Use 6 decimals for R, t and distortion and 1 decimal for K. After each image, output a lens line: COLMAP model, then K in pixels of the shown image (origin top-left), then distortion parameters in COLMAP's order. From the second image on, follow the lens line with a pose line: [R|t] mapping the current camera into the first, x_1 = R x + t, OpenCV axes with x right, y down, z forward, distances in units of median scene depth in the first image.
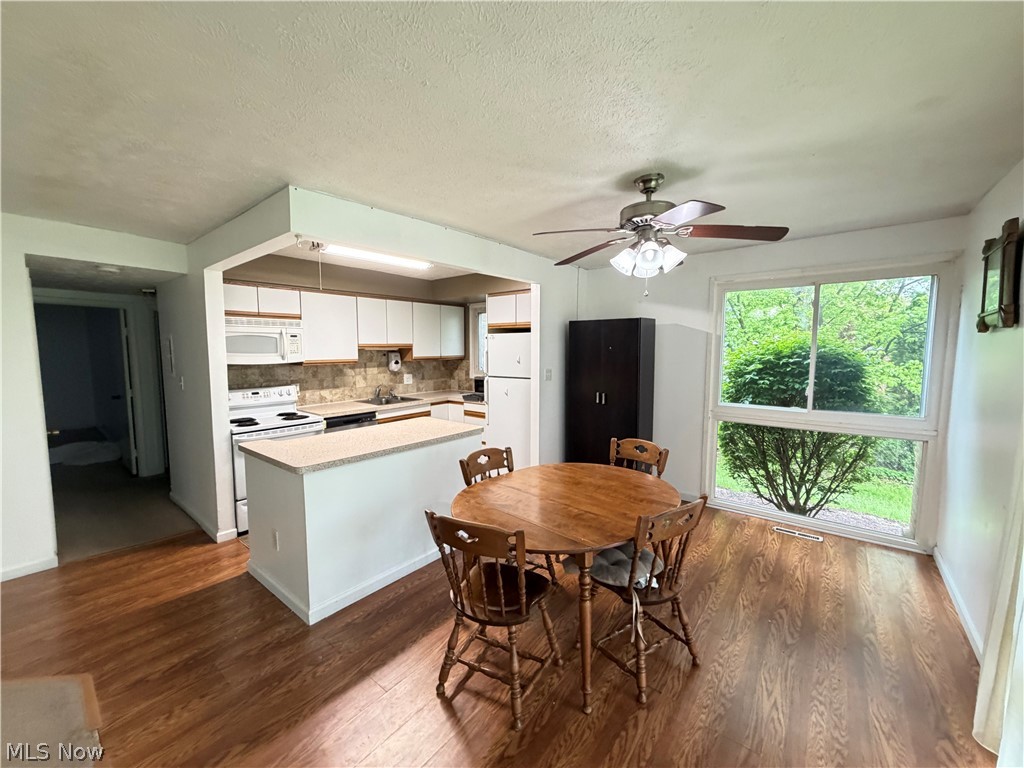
lens RADIAL K [[410.2, 0, 509.2], [0, 410.2, 381.8], [0, 0, 1]] dist [-0.000399, 0.000113]
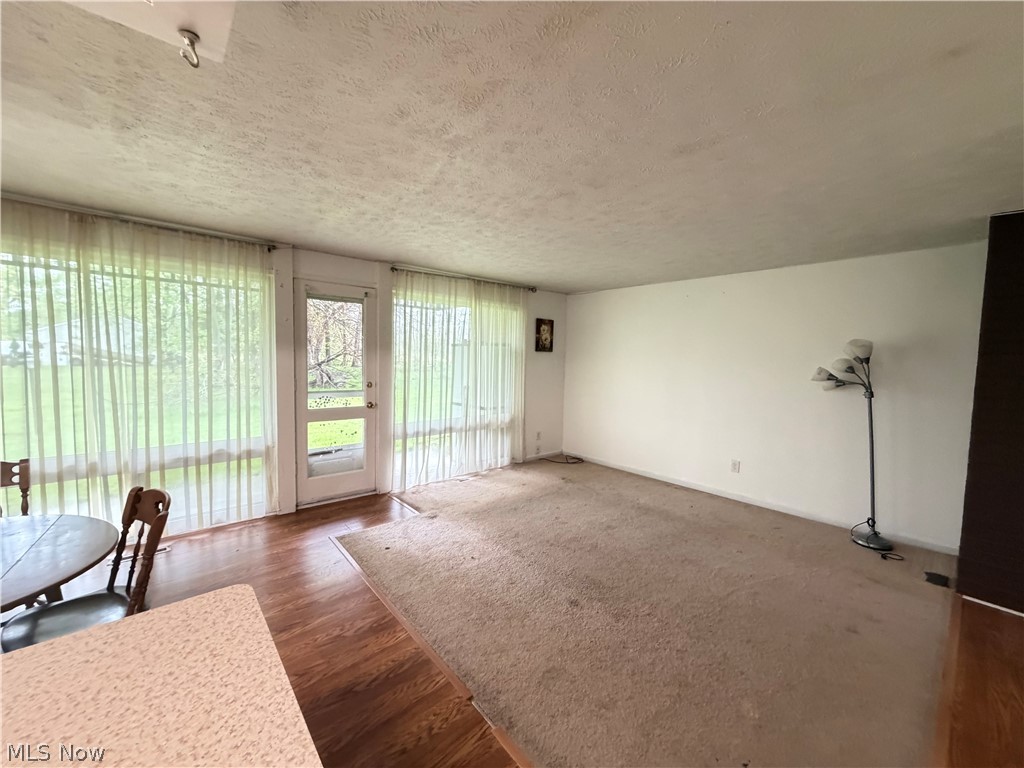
lens RADIAL K [[410.2, 0, 509.2], [0, 410.2, 381.8], [0, 0, 1]] dist [-0.000399, 0.000113]
pose [[-0.983967, -0.033496, 0.175177, -0.506635], [-0.006806, 0.988542, 0.150790, -0.059113], [-0.178220, 0.147180, -0.972921, 0.785510]]
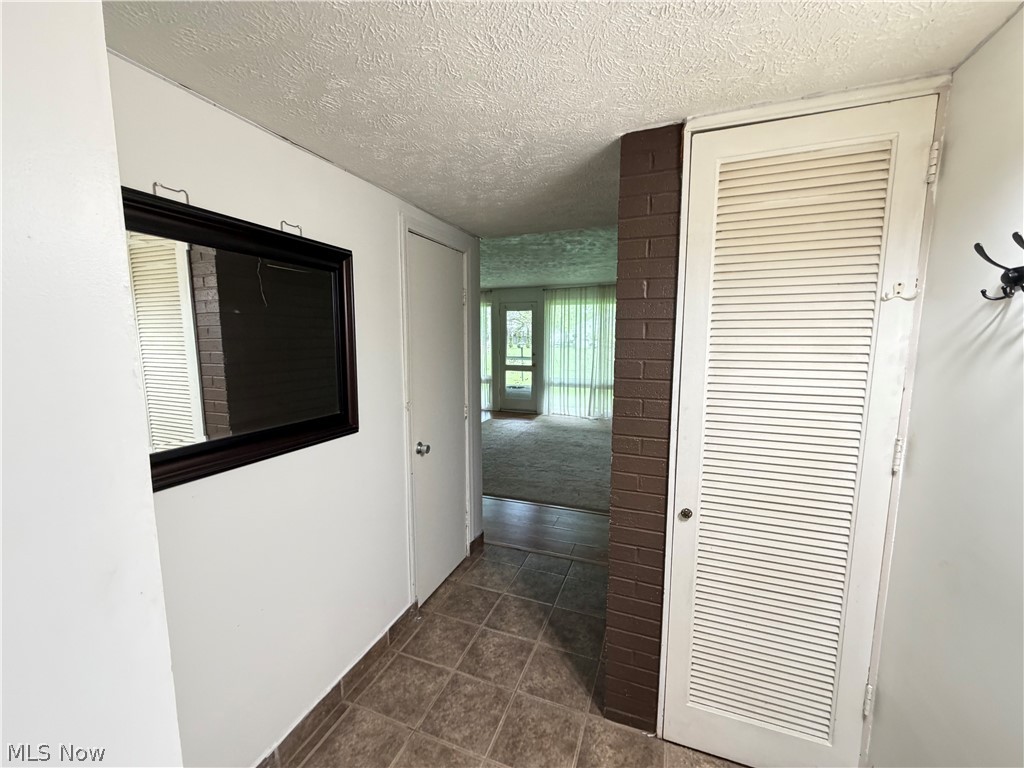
lens RADIAL K [[410.2, 0, 509.2], [0, 410.2, 381.8], [0, 0, 1]] dist [-0.000399, 0.000113]
pose [[-0.304113, -0.104798, 0.946854, -1.831092], [0.083540, 0.987168, 0.136091, -0.036325], [-0.948966, 0.120487, -0.291455, 0.518613]]
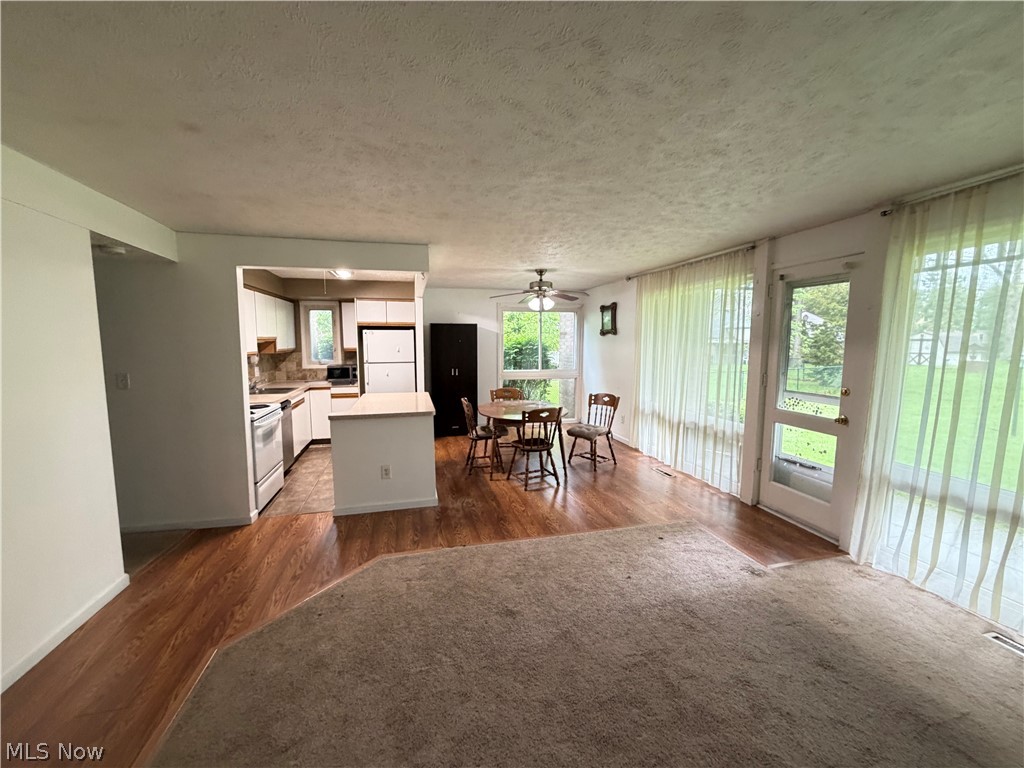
lens RADIAL K [[410.2, 0, 509.2], [0, 410.2, 381.8], [0, 0, 1]] dist [-0.000399, 0.000113]
pose [[0.604516, -0.079744, 0.792592, -0.945459], [0.067051, 0.996540, 0.049123, 0.013857], [-0.793766, 0.023448, 0.607771, -0.160587]]
